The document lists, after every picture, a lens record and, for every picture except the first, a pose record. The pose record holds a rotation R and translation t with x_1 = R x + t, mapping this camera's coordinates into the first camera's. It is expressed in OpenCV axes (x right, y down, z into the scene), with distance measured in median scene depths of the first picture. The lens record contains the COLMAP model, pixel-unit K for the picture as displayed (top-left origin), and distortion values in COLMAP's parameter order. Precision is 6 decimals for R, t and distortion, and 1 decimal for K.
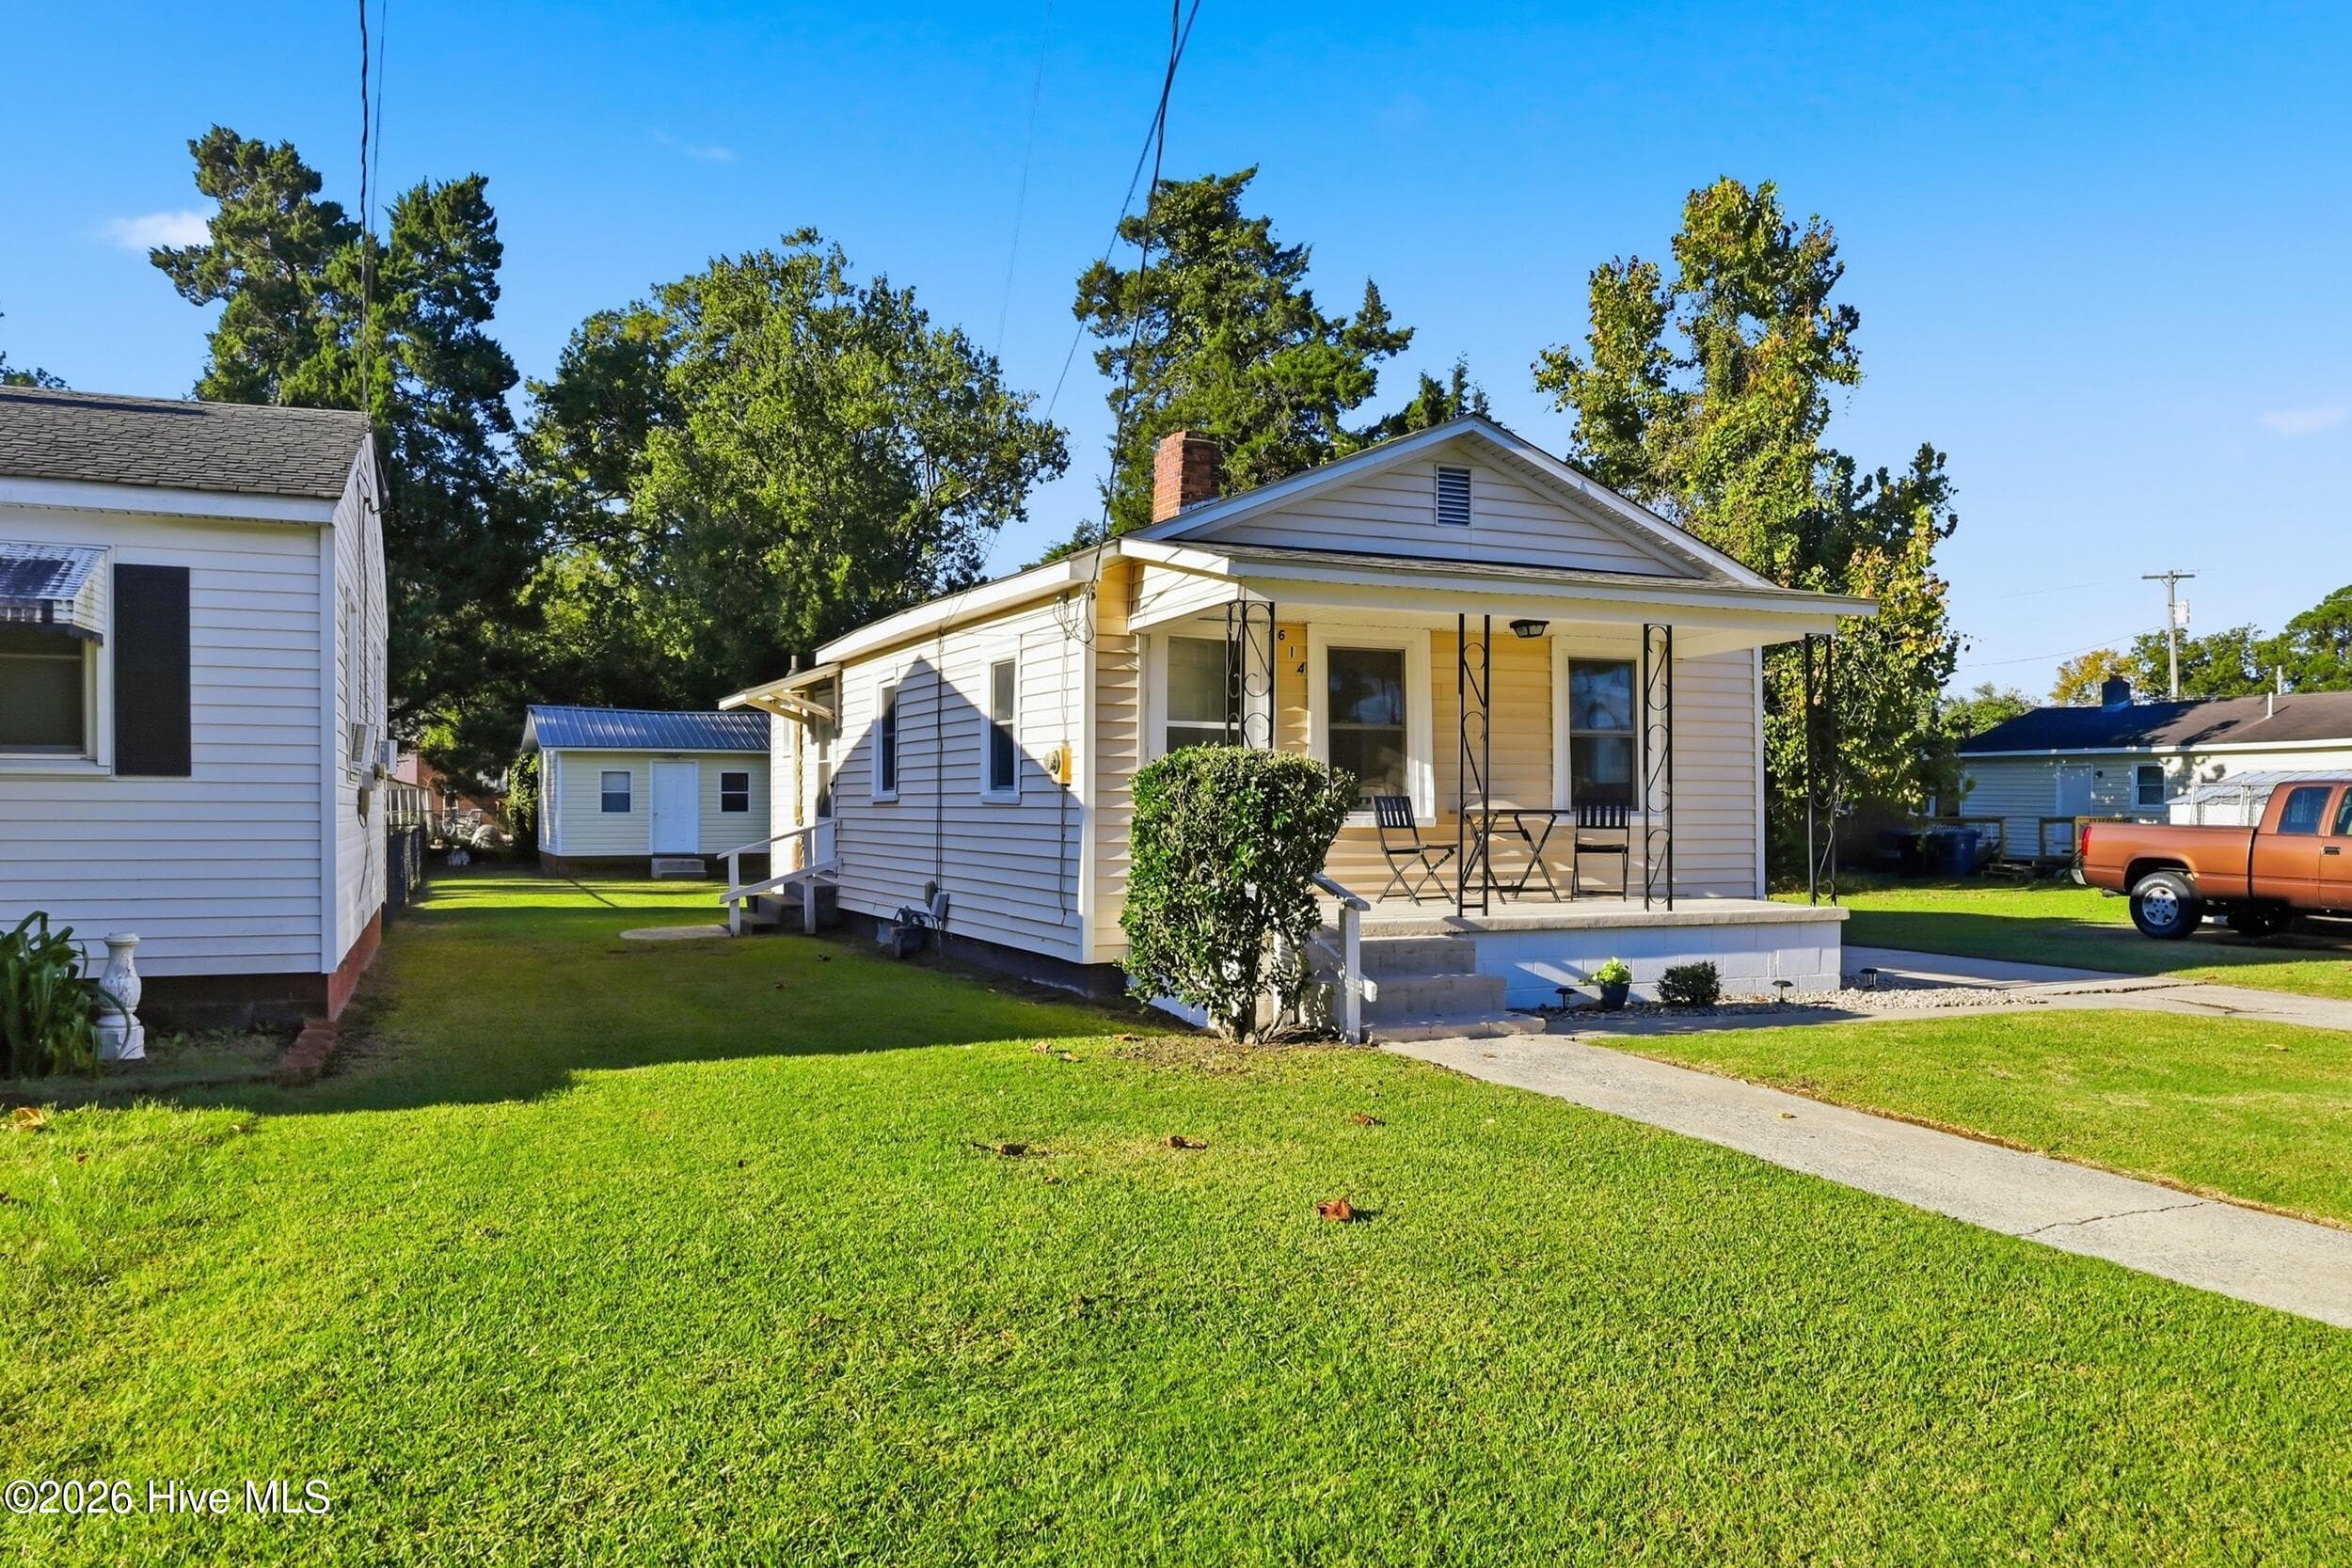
lens RADIAL K [[1637.4, 0, 1176.7], [0, 1637.4, 785.2], [0, 0, 1]] dist [-0.001178, -0.027563]
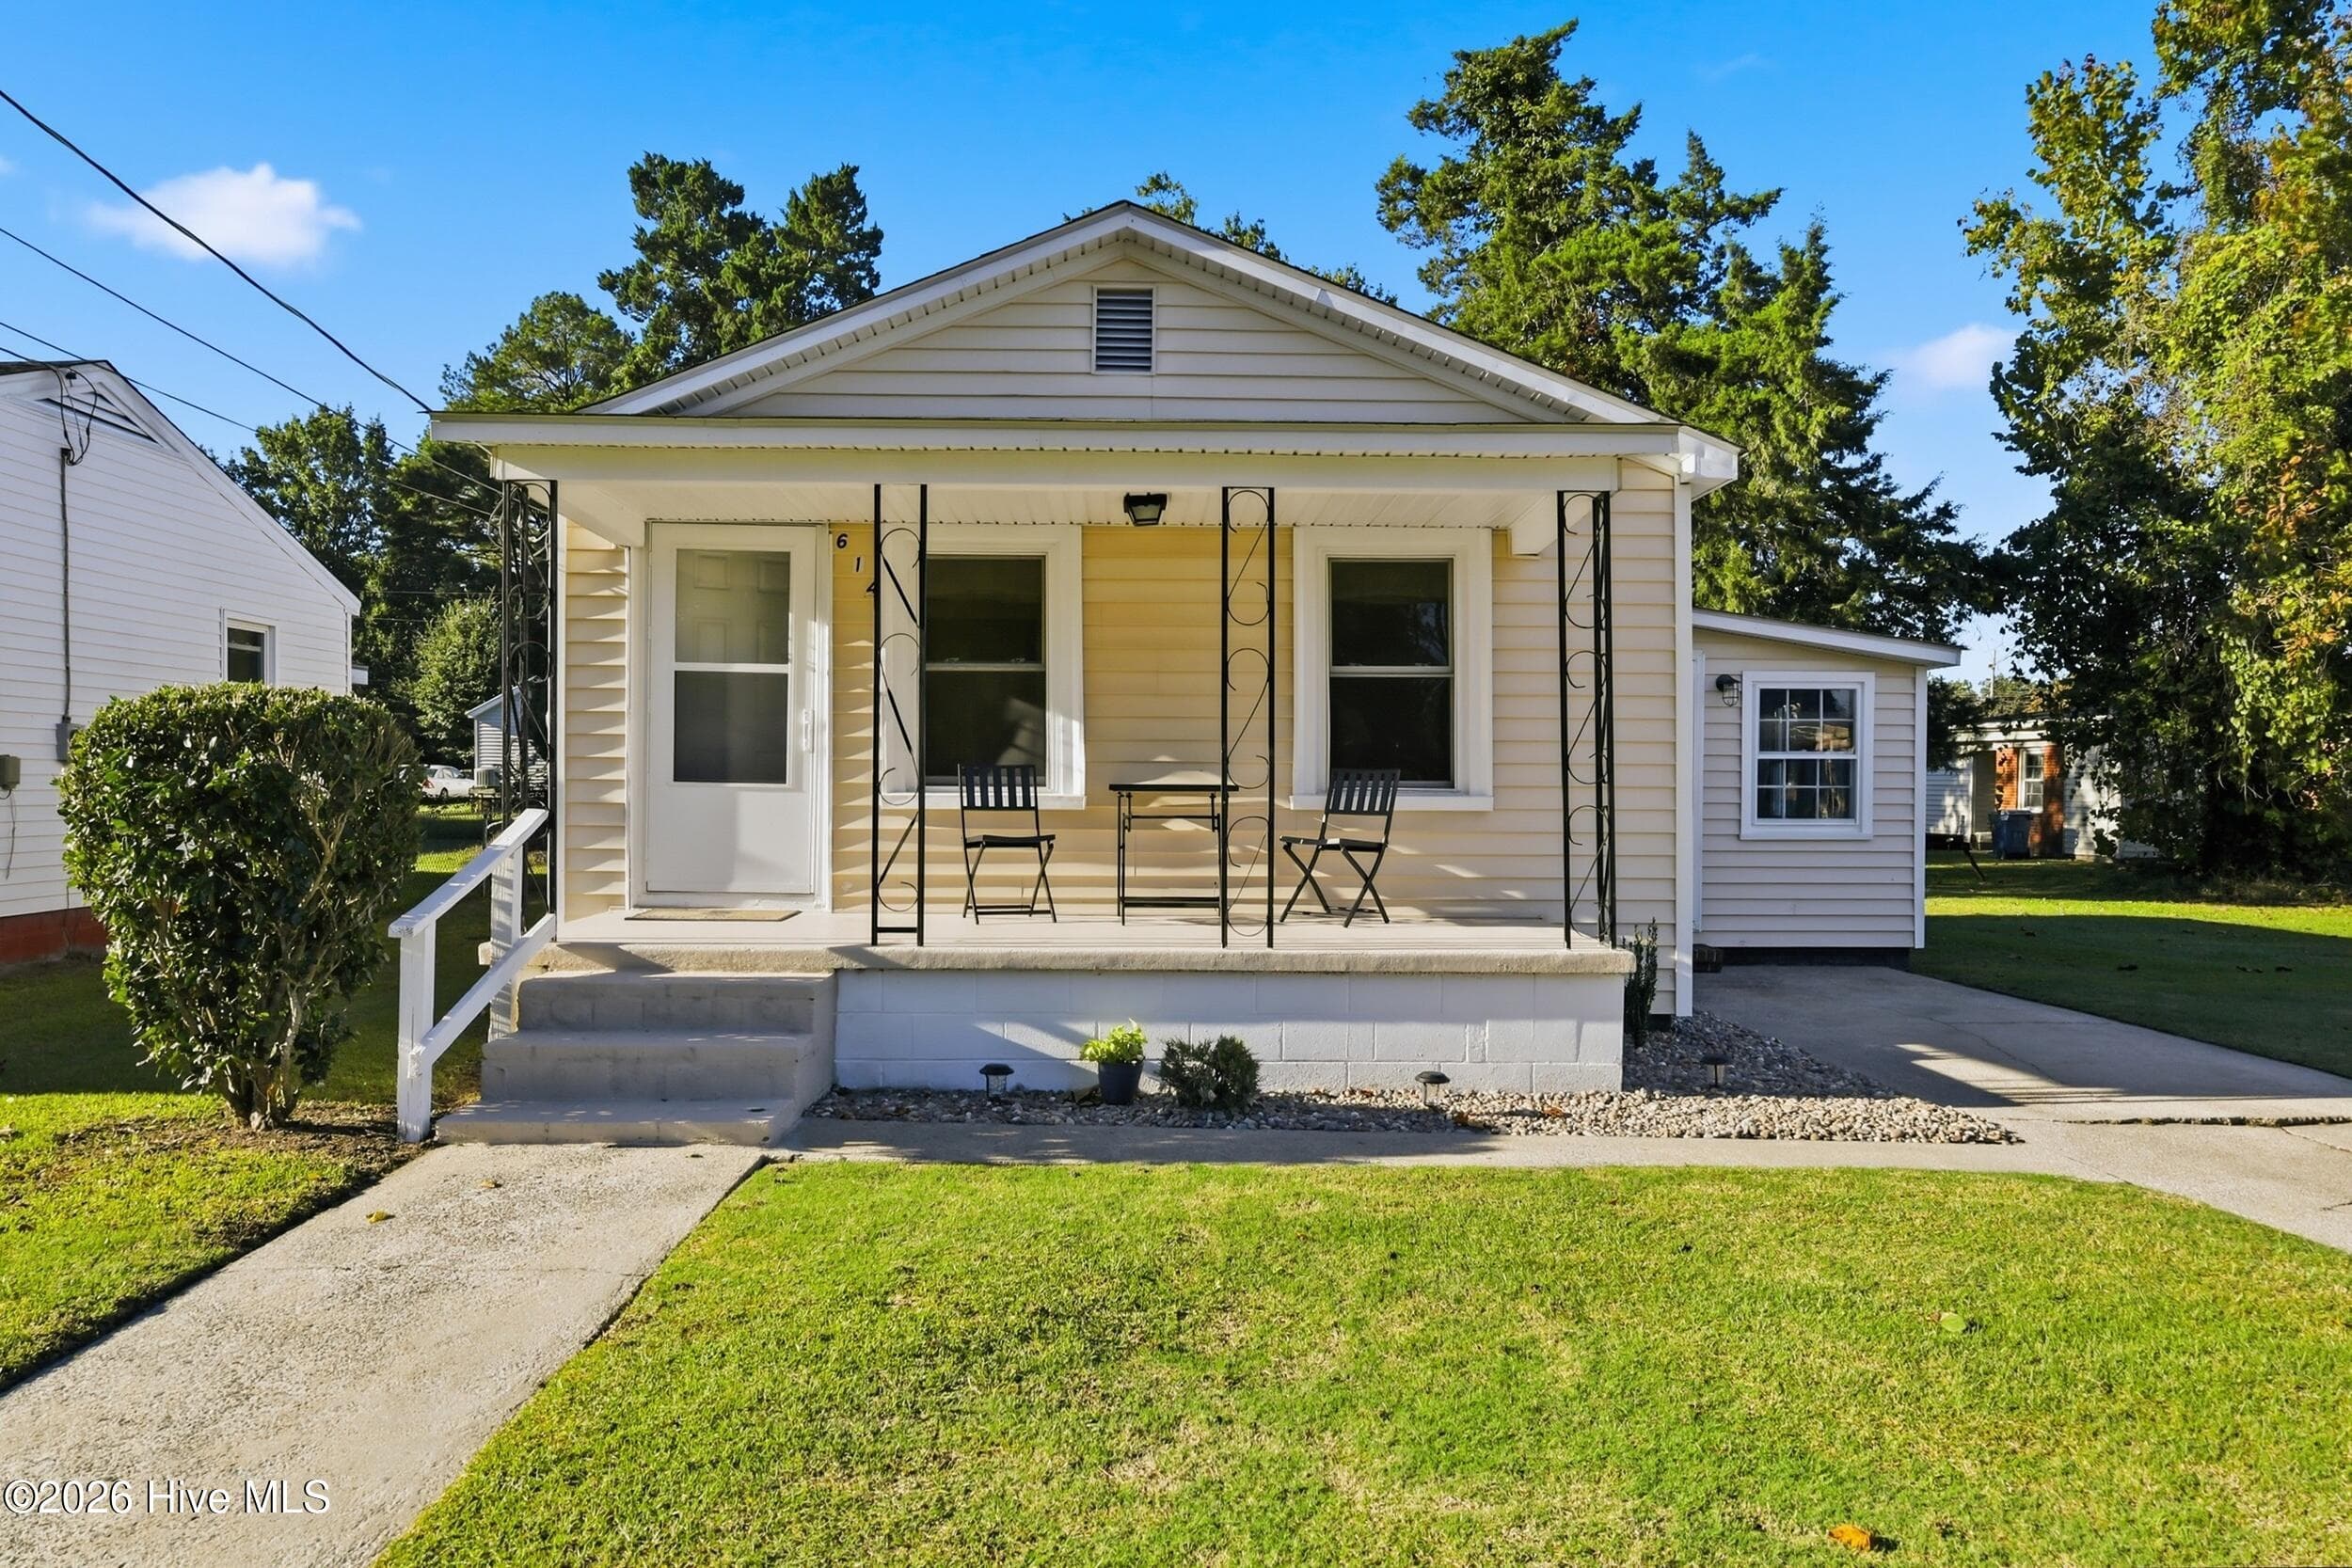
lens RADIAL K [[1637.4, 0, 1176.7], [0, 1637.4, 785.2], [0, 0, 1]] dist [-0.001178, -0.027563]
pose [[0.924957, 0.003432, -0.380057, 0.181619], [0.001539, 0.999917, 0.012774, 0.002530], [0.380070, -0.012401, 0.924875, 0.148370]]
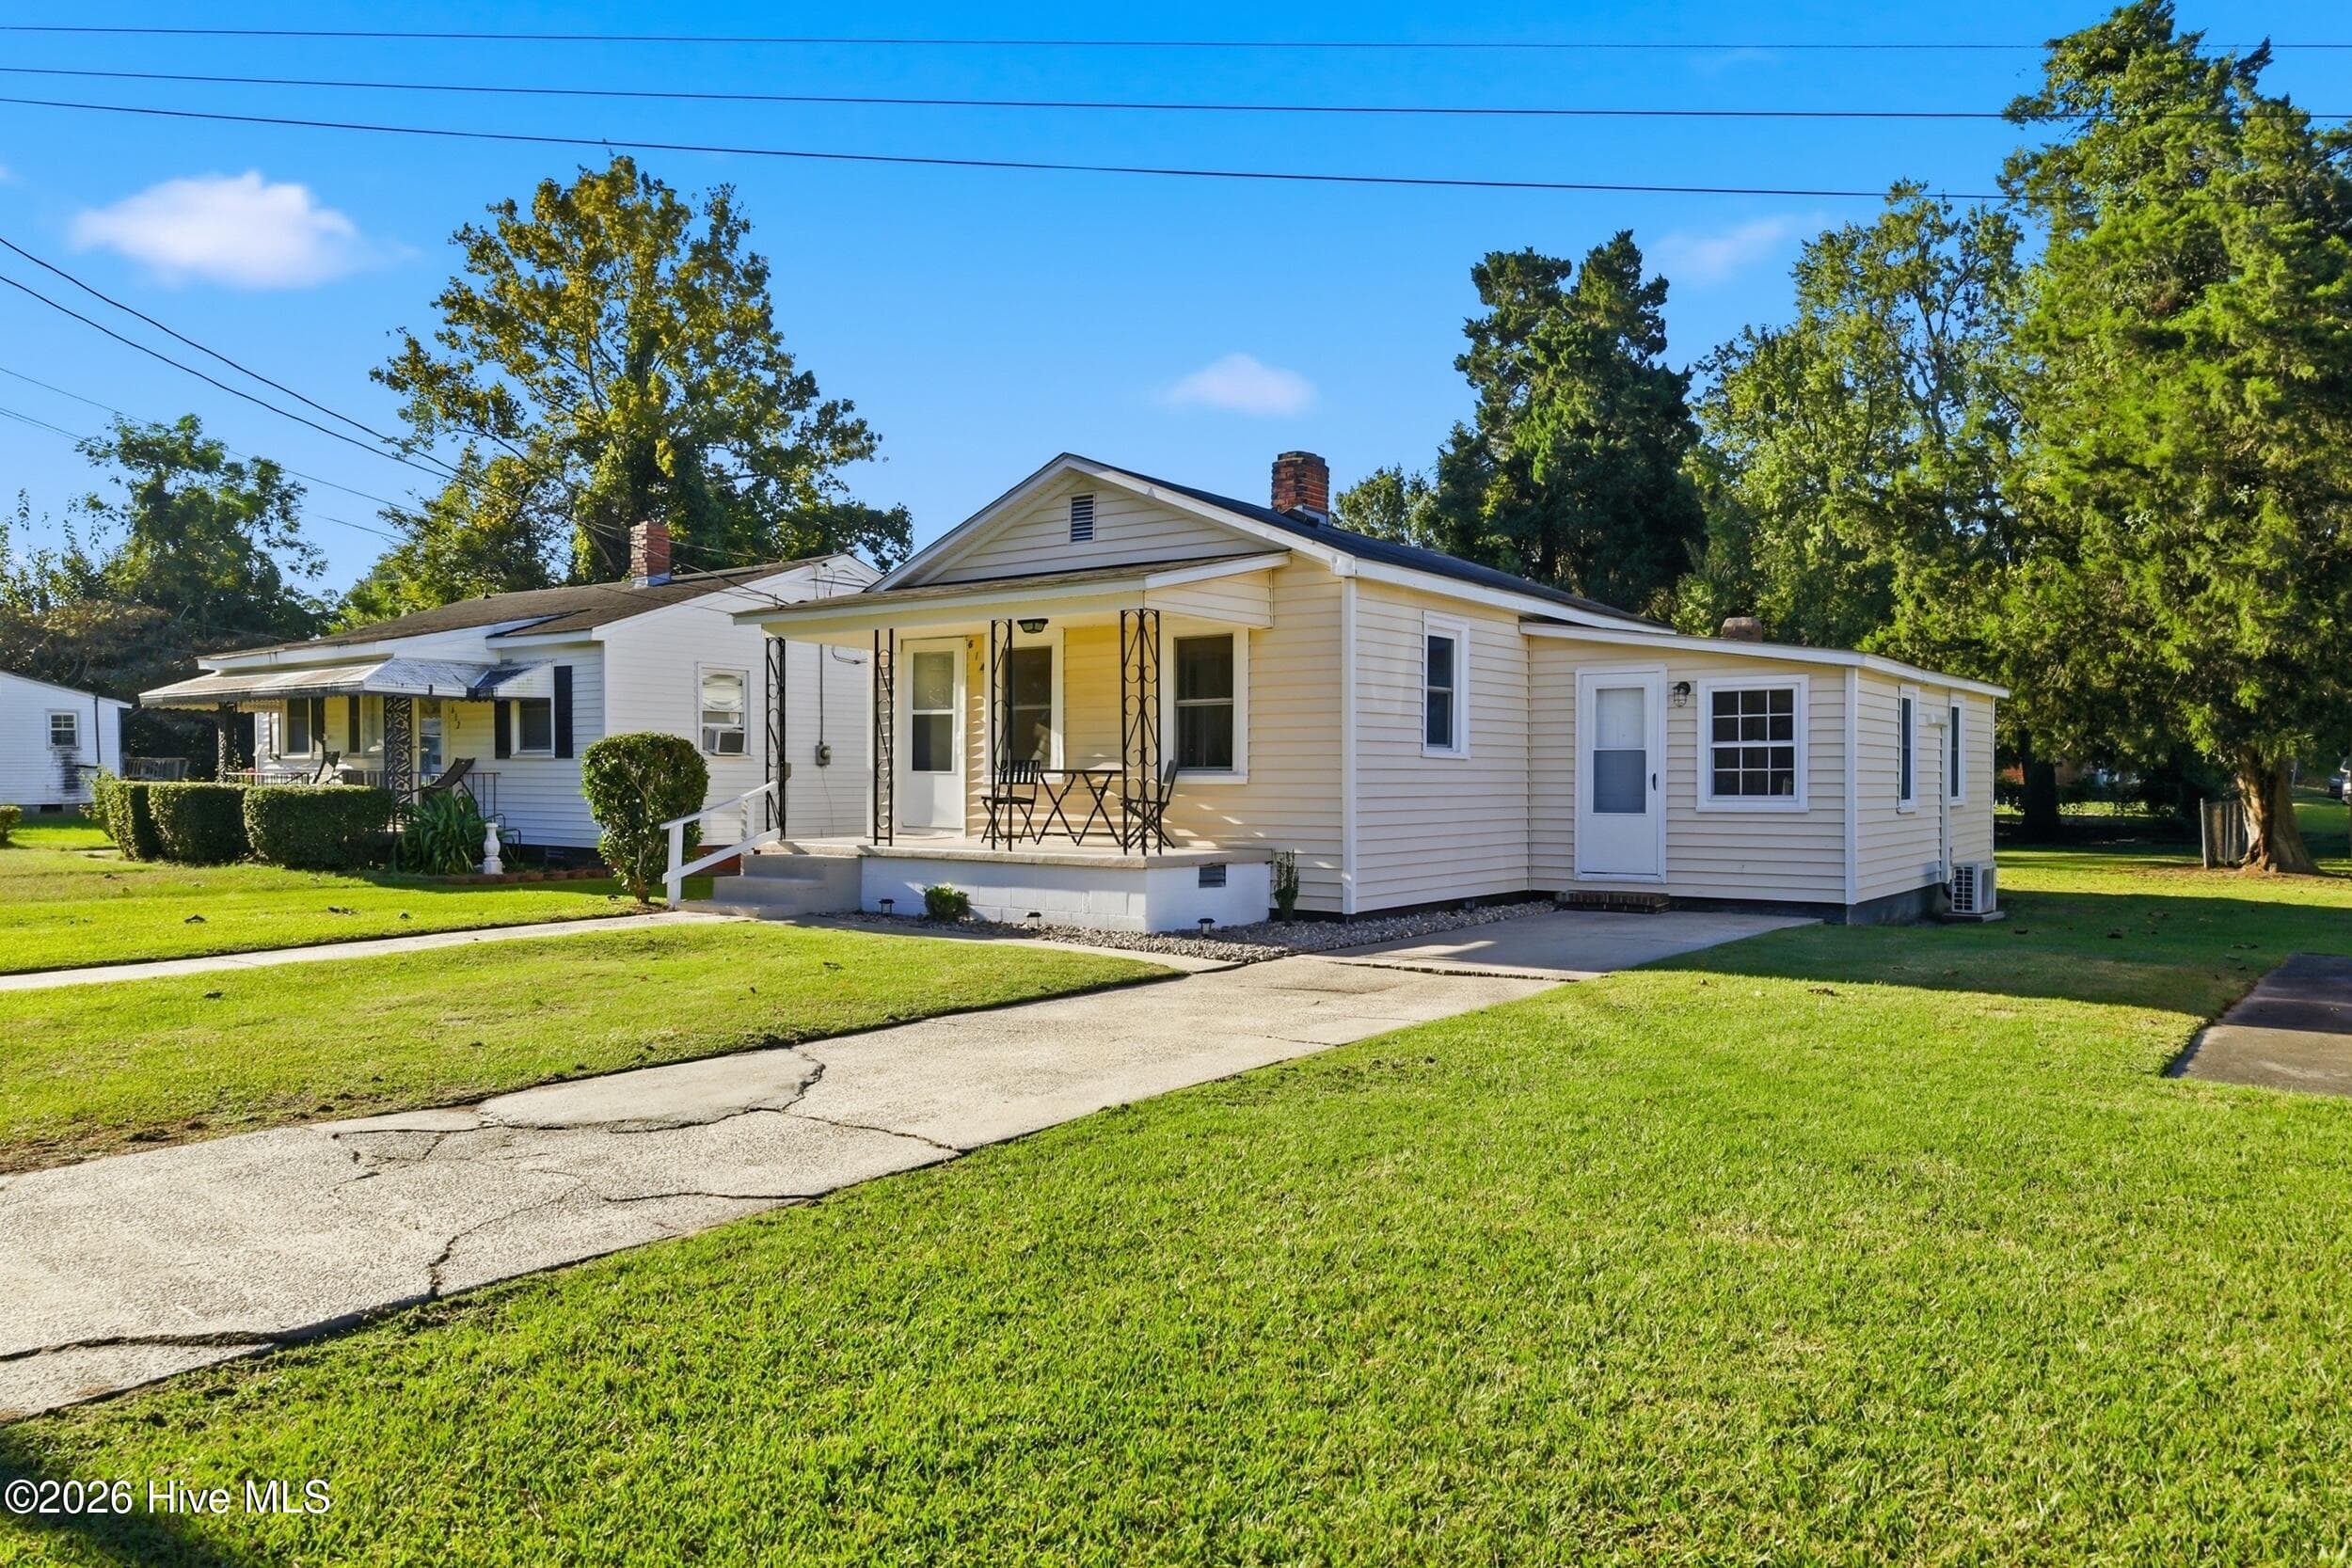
lens RADIAL K [[1637.4, 0, 1176.7], [0, 1637.4, 785.2], [0, 0, 1]] dist [-0.001178, -0.027563]
pose [[0.479671, 0.001348, -0.877447, 0.520269], [0.012108, 0.999893, 0.008155, 0.006823], [0.877365, -0.014536, 0.479604, 0.186056]]
